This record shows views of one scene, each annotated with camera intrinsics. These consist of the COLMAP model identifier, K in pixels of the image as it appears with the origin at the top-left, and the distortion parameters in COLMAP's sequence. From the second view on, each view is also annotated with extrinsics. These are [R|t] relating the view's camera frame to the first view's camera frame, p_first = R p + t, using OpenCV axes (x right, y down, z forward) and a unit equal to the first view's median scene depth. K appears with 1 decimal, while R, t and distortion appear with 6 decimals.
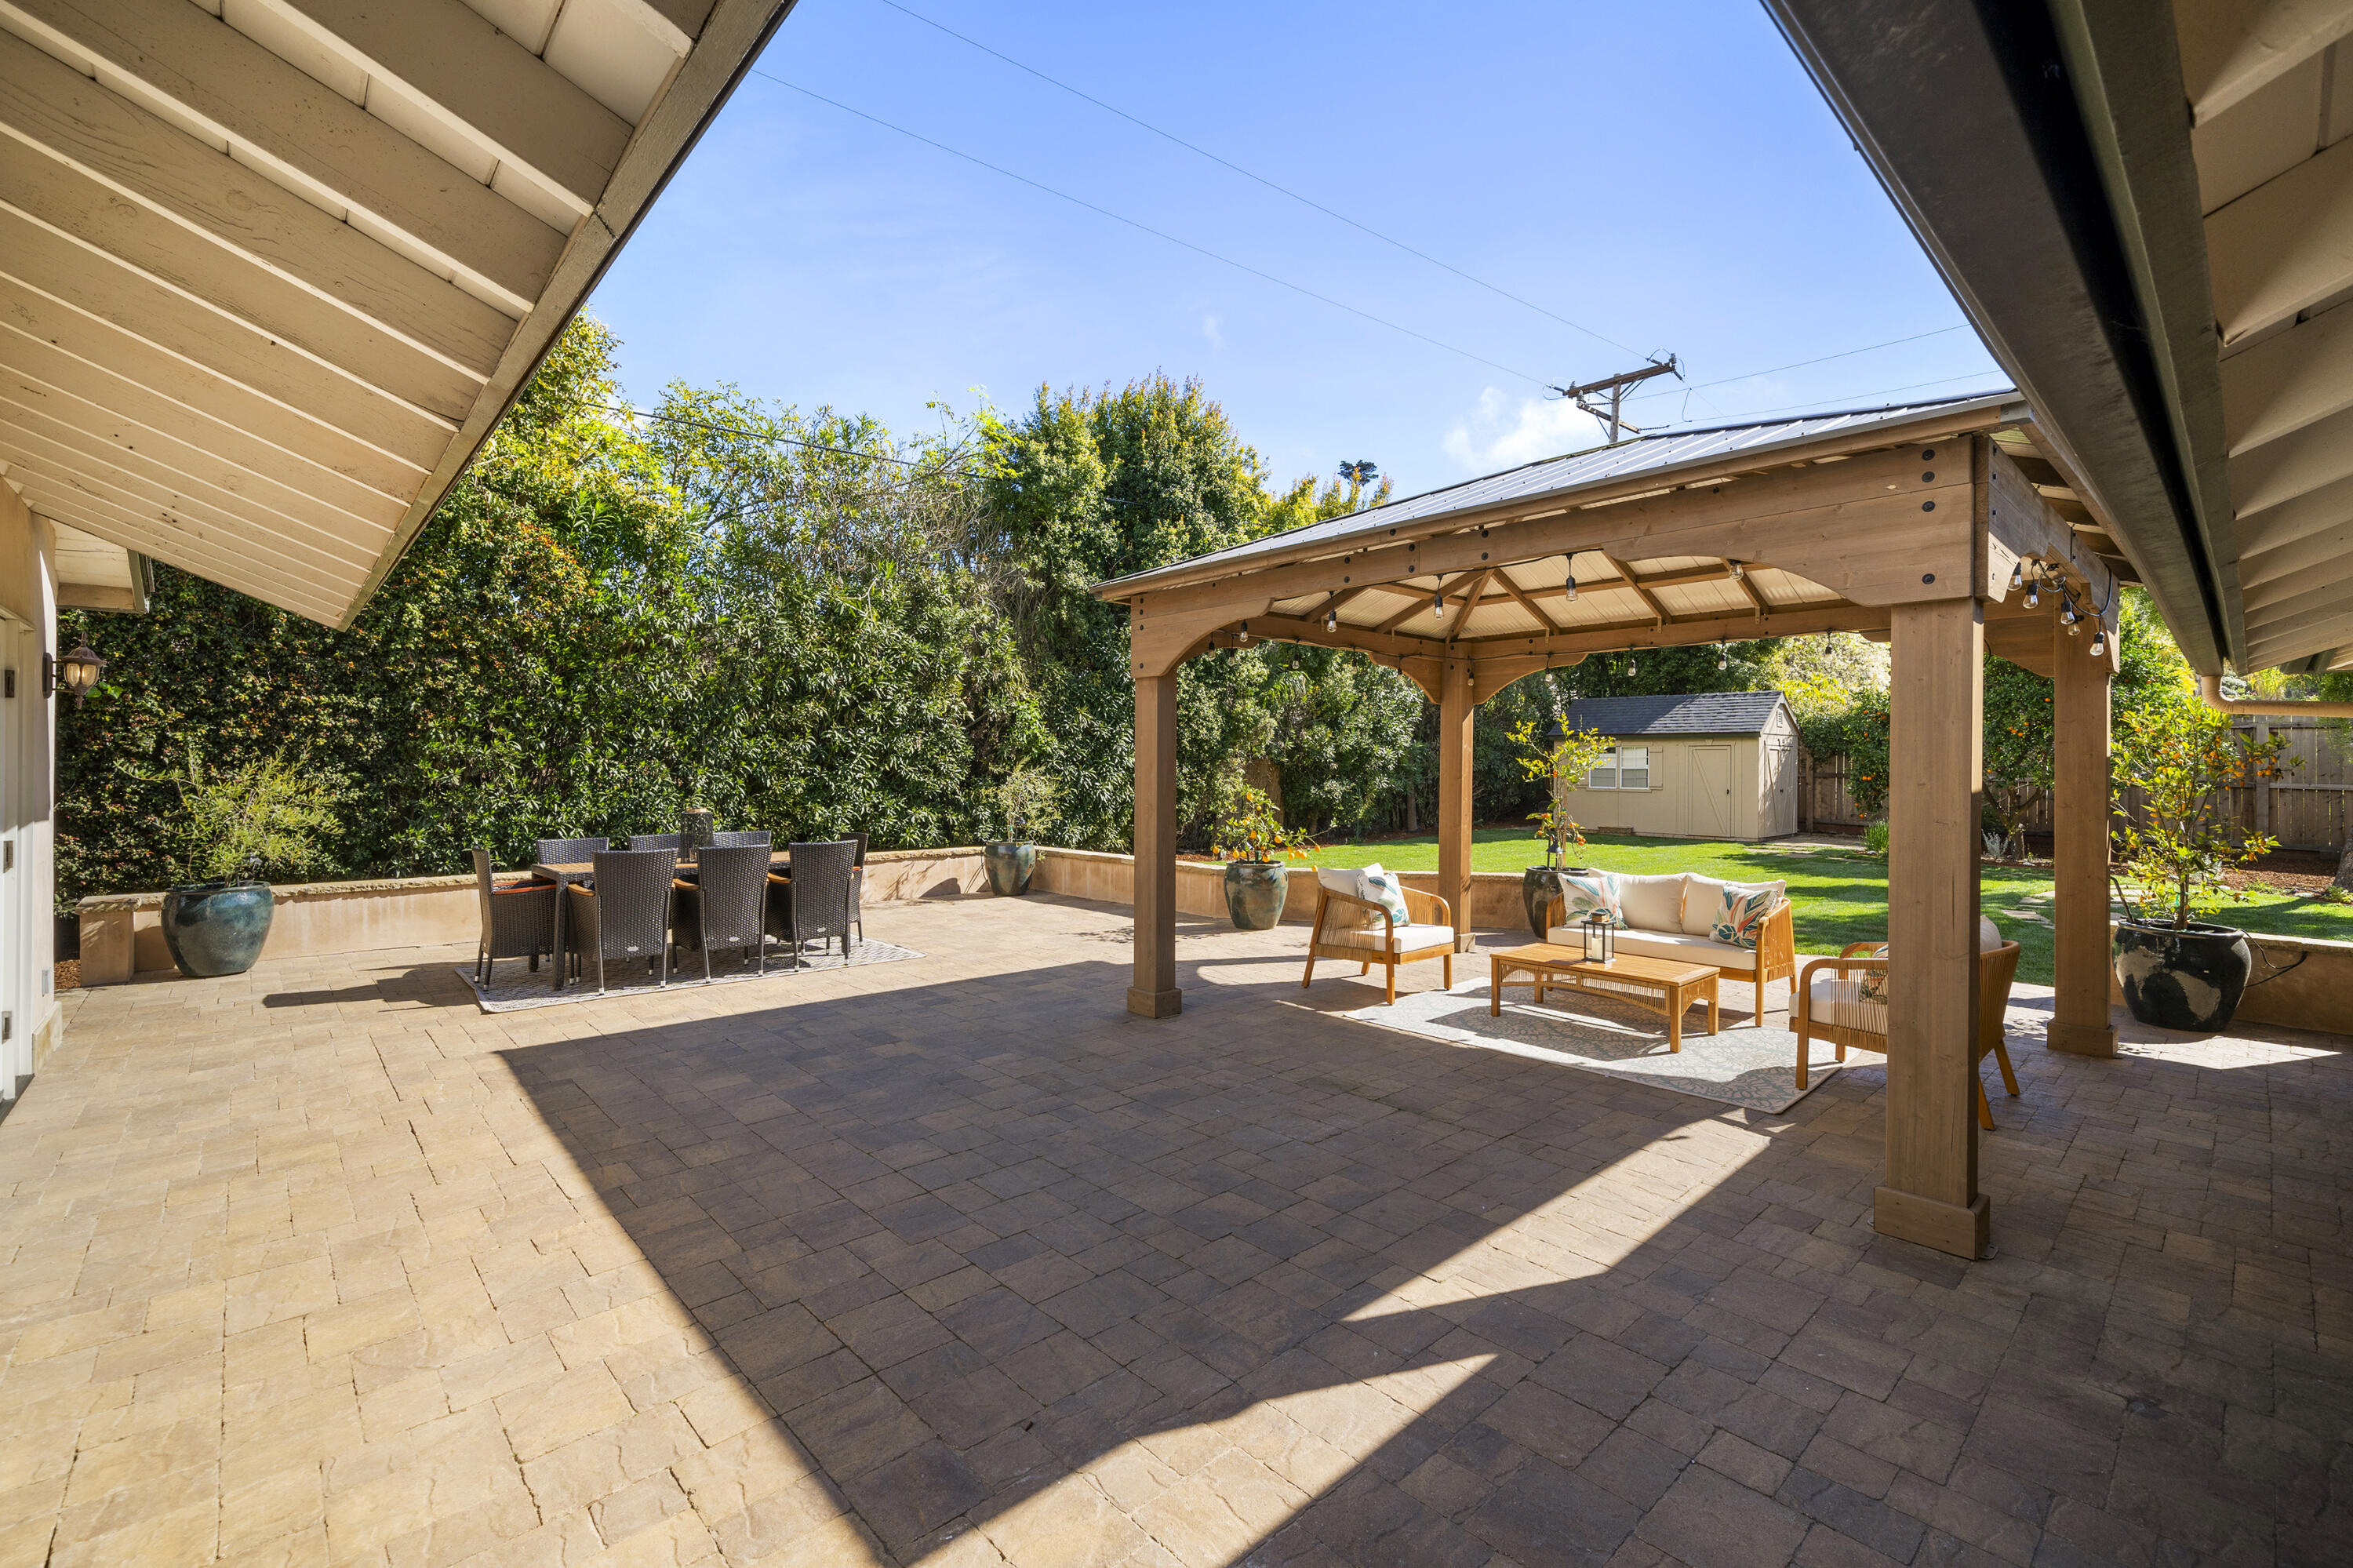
lens RADIAL K [[1013.8, 0, 1178.0], [0, 1013.8, 762.0], [0, 0, 1]] dist [0.000529, 0.000197]
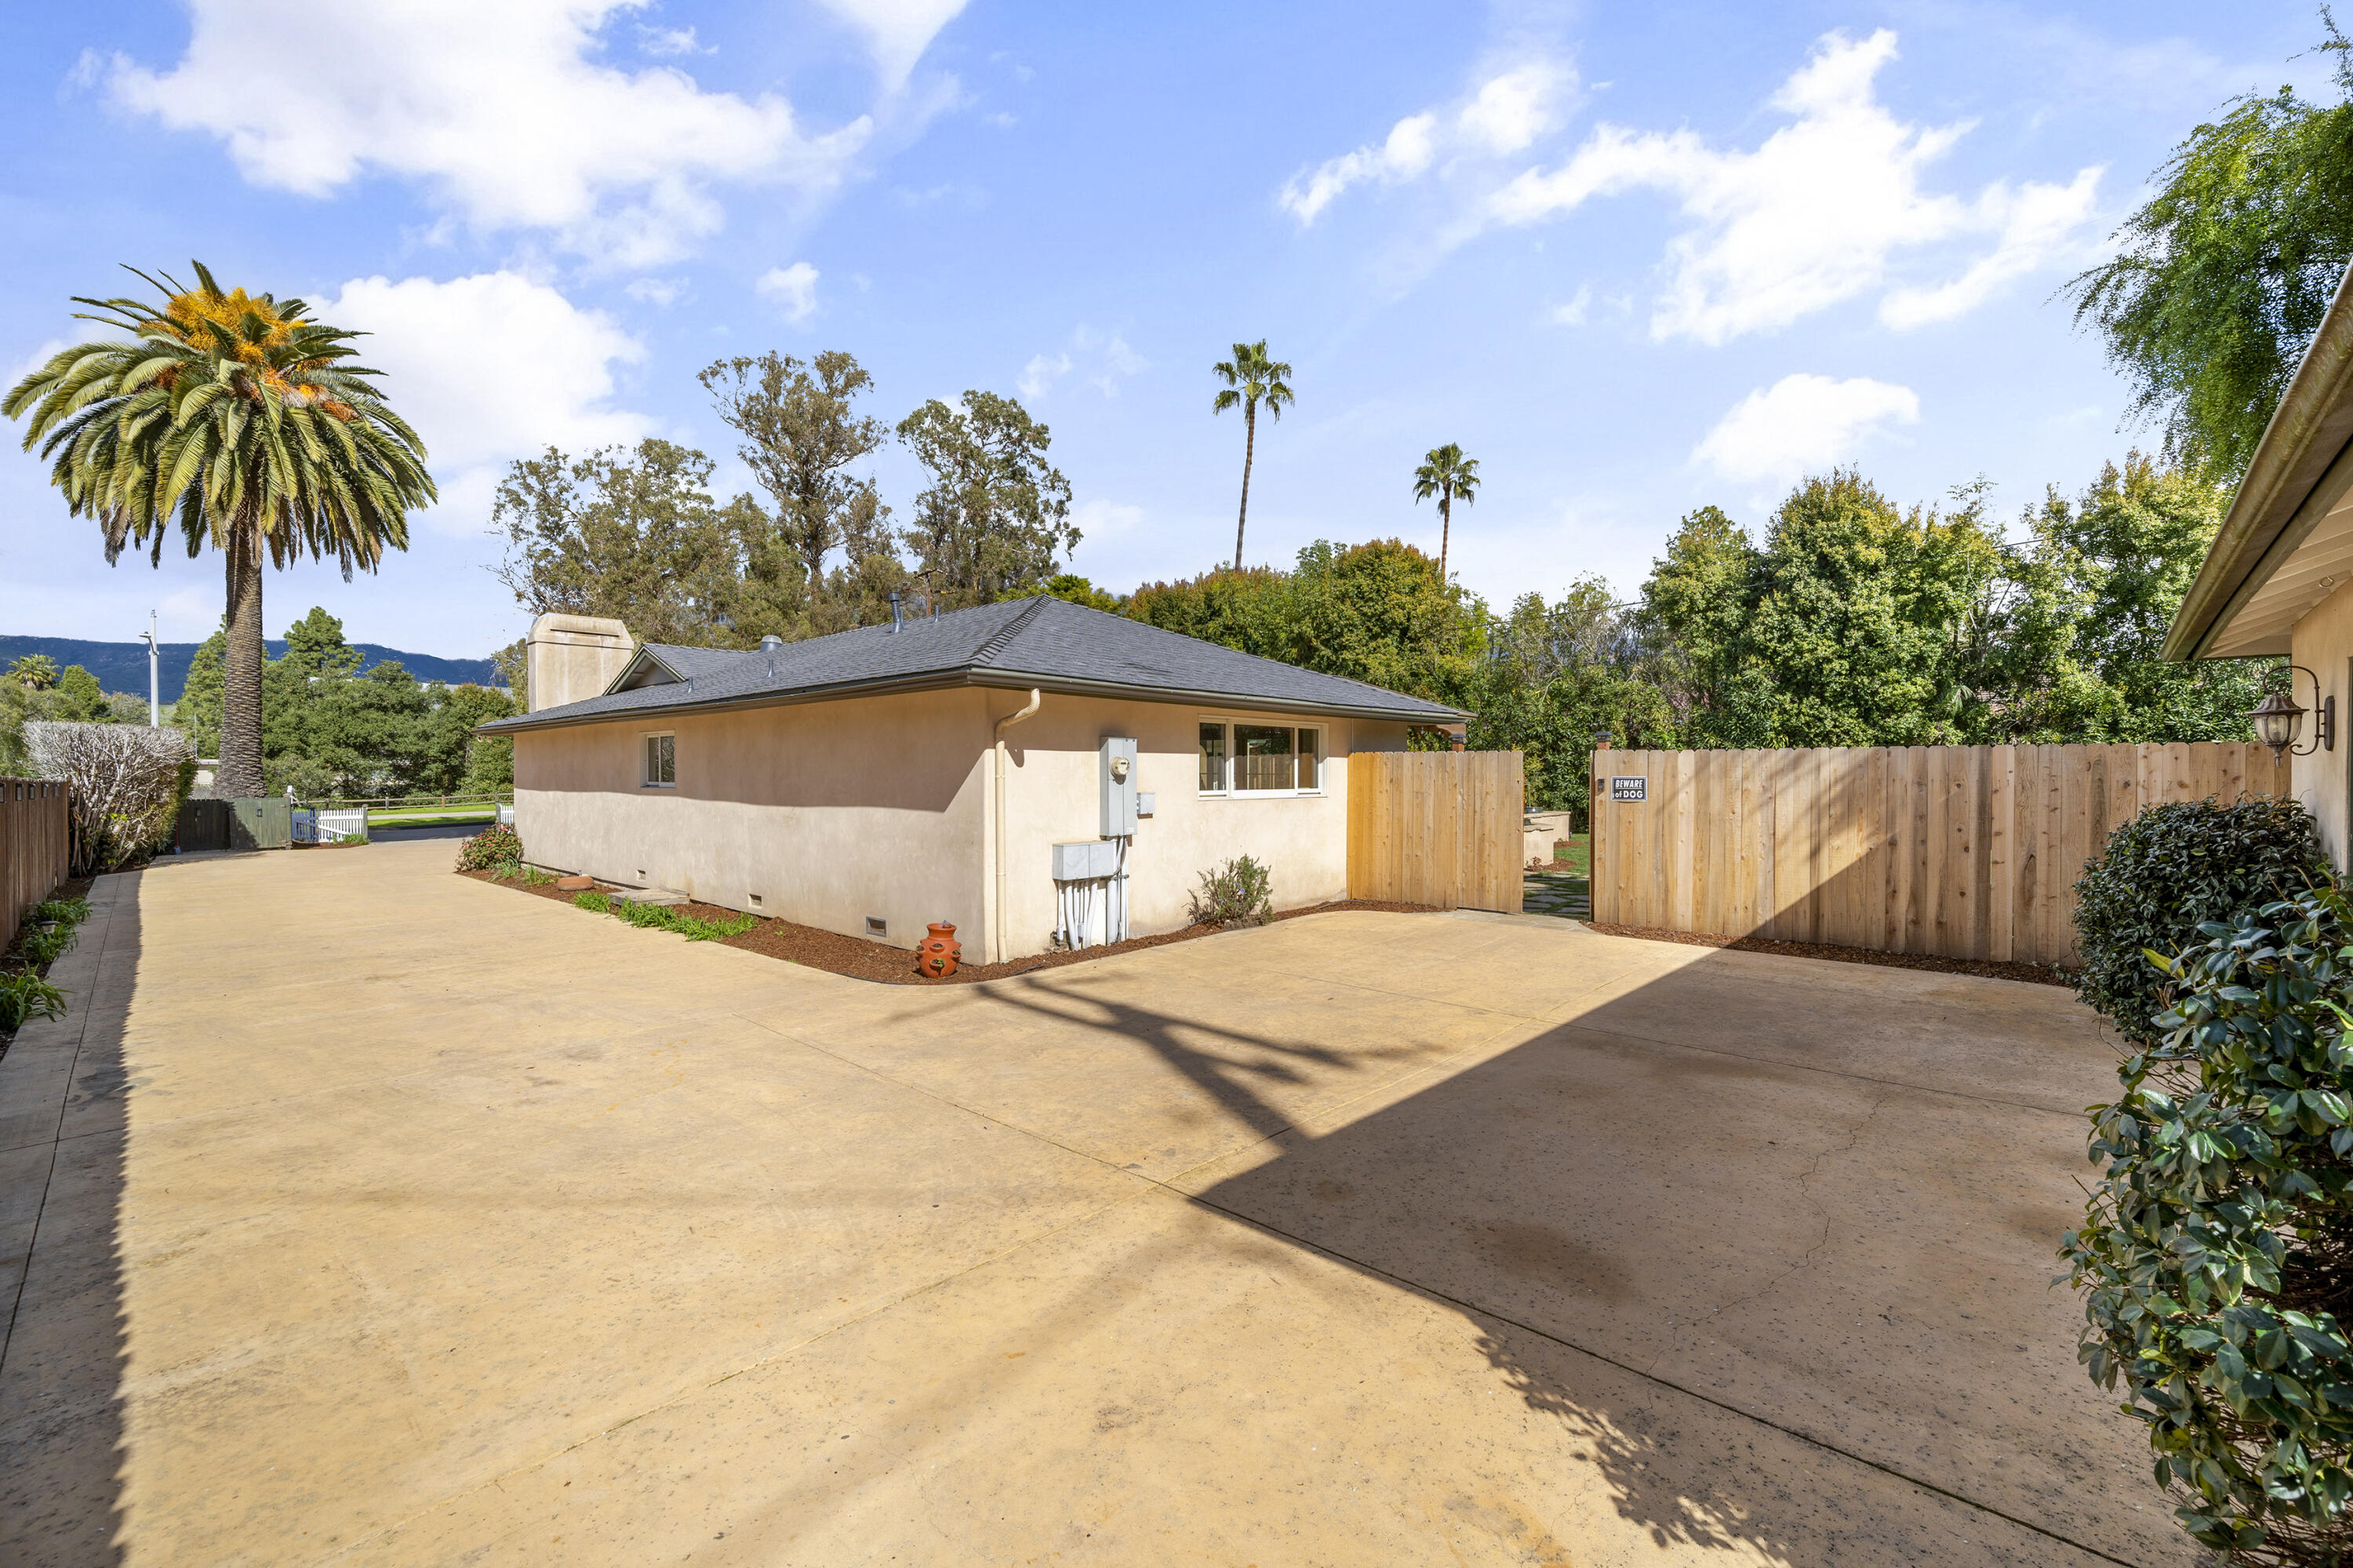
lens RADIAL K [[982.1, 0, 1180.2], [0, 982.1, 788.4], [0, 0, 1]] dist [0.001277, -0.000238]
pose [[0.071291, 0.009166, -0.997413, 1.603251], [0.003023, 0.999951, 0.009405, 0.015876], [0.997451, -0.003686, 0.071260, 0.117544]]
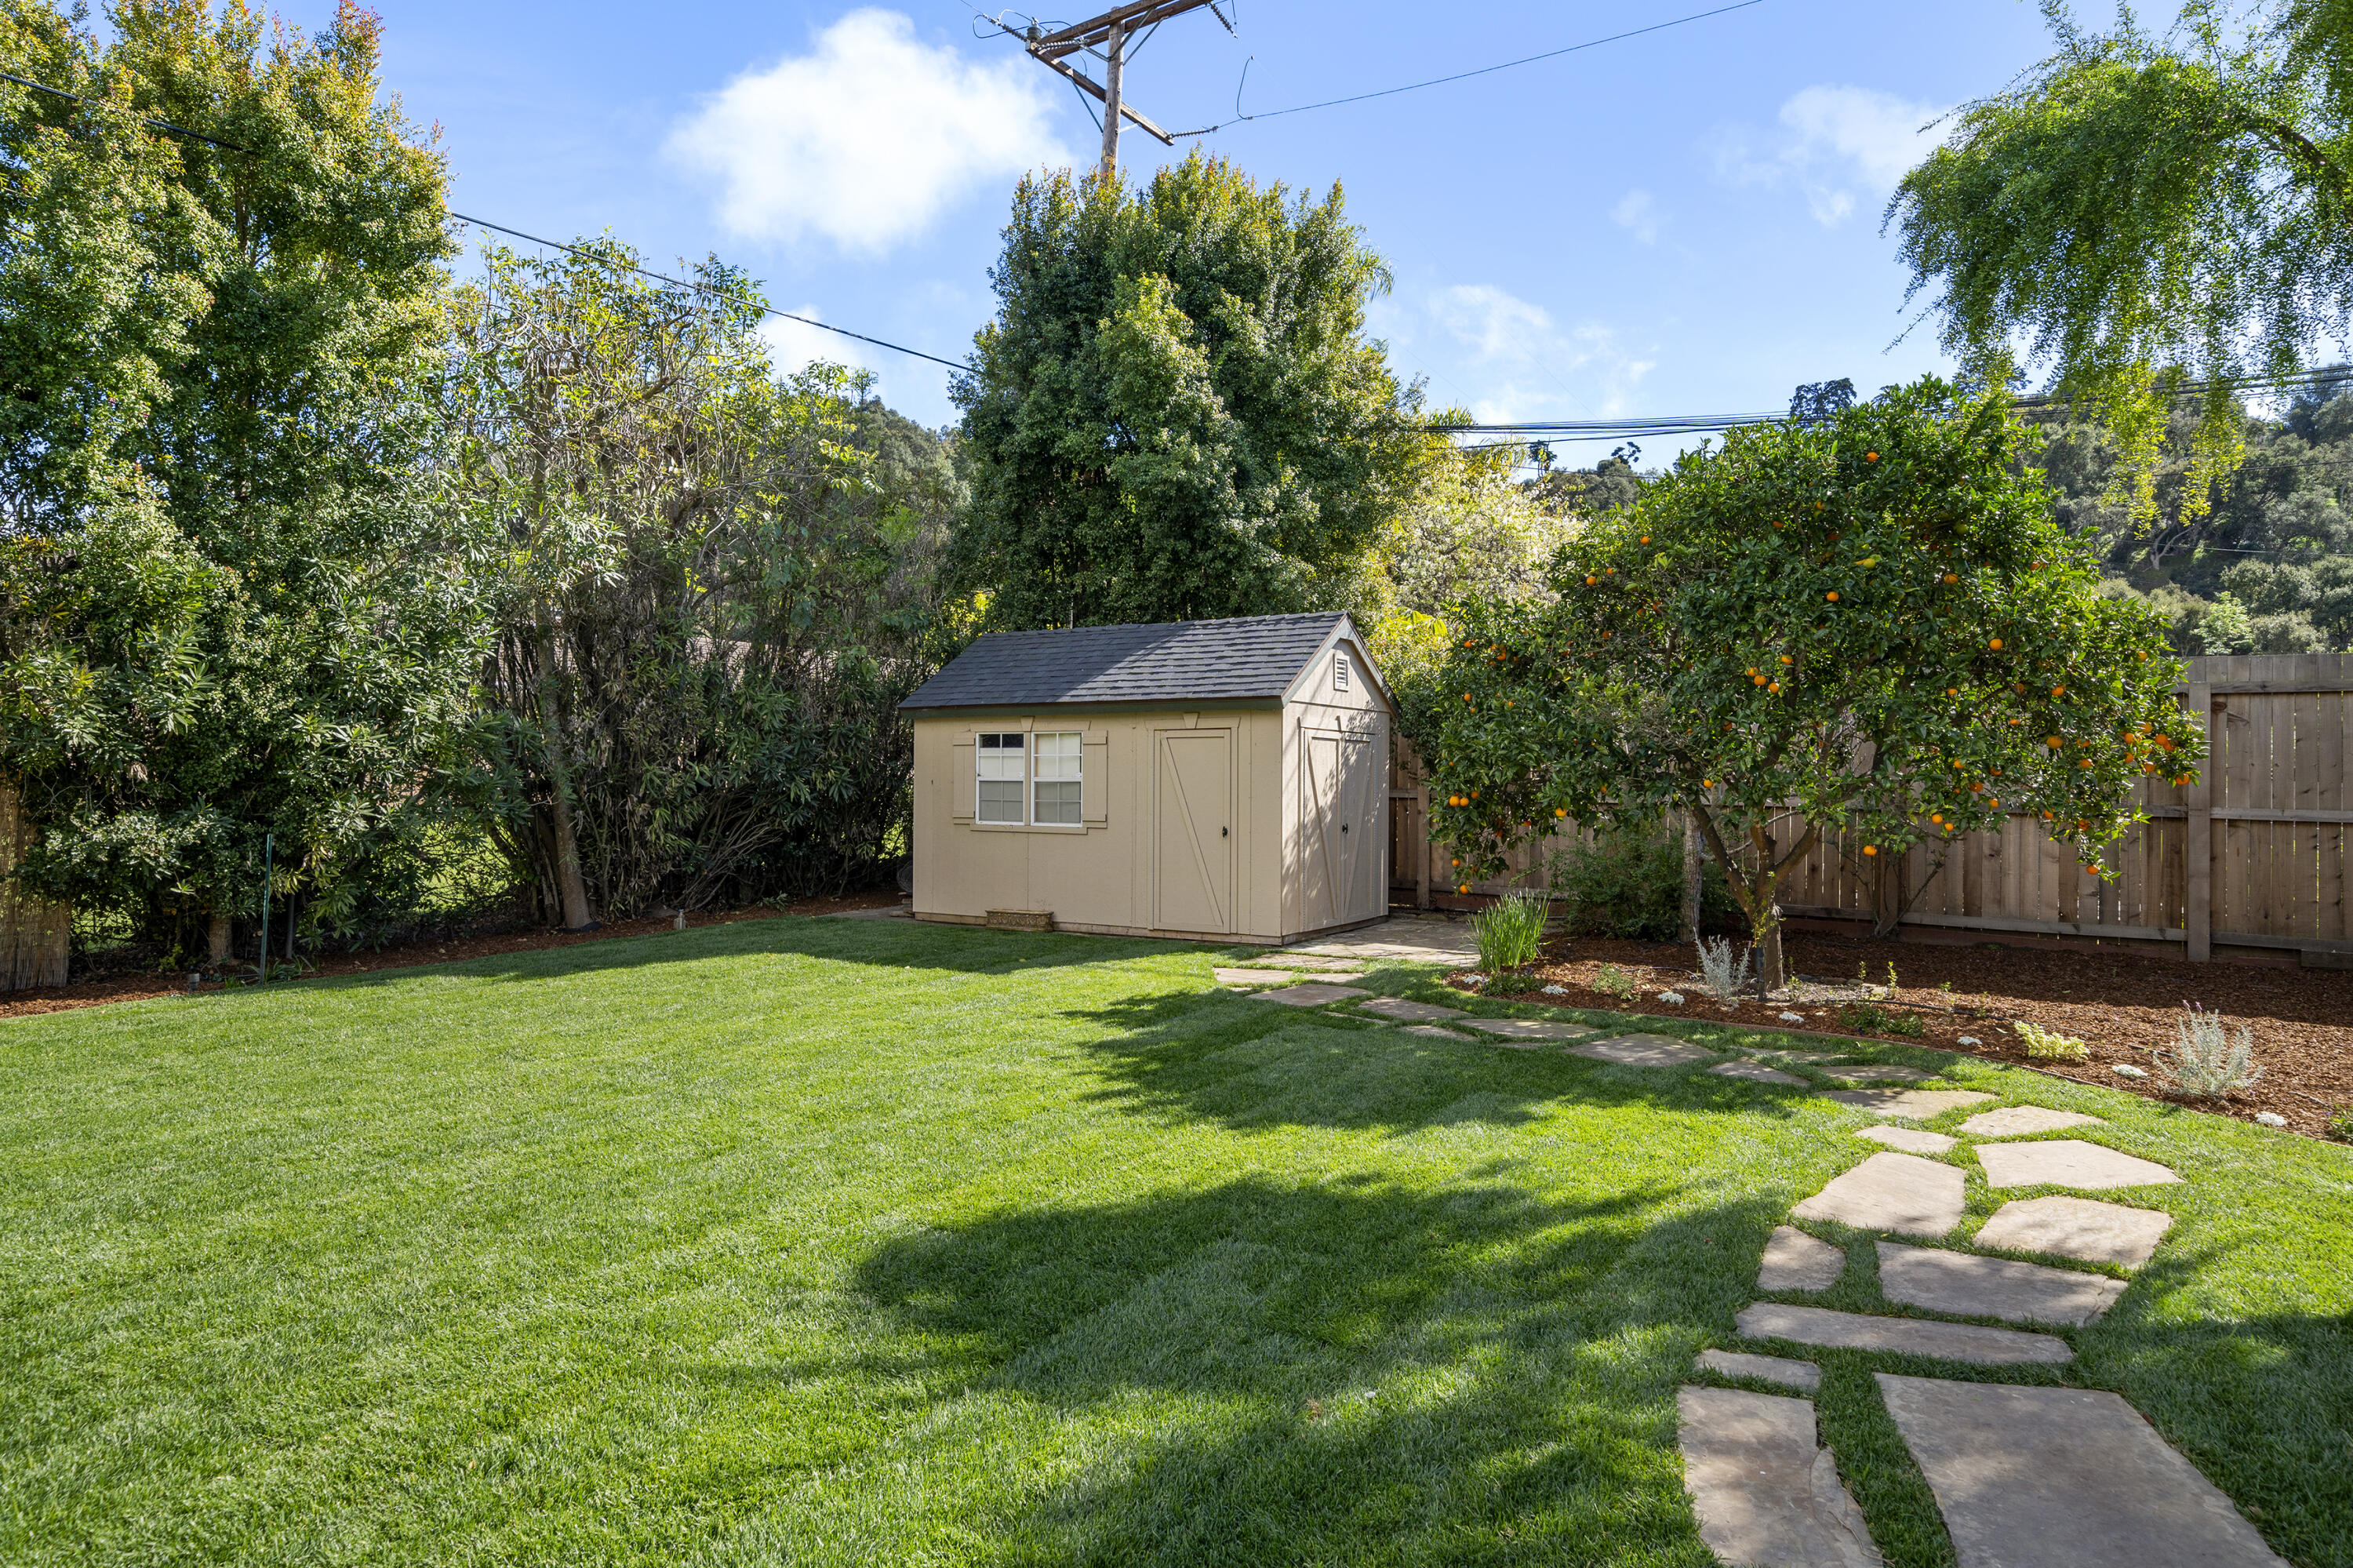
lens RADIAL K [[1381.7, 0, 1176.5], [0, 1381.7, 784.0], [0, 0, 1]] dist [0.003336, -0.000390]
pose [[0.961673, 0.000024, 0.274199, 0.577336], [-0.000744, 0.999997, 0.002520, 0.010959], [-0.274198, -0.002627, 0.961670, 0.686557]]
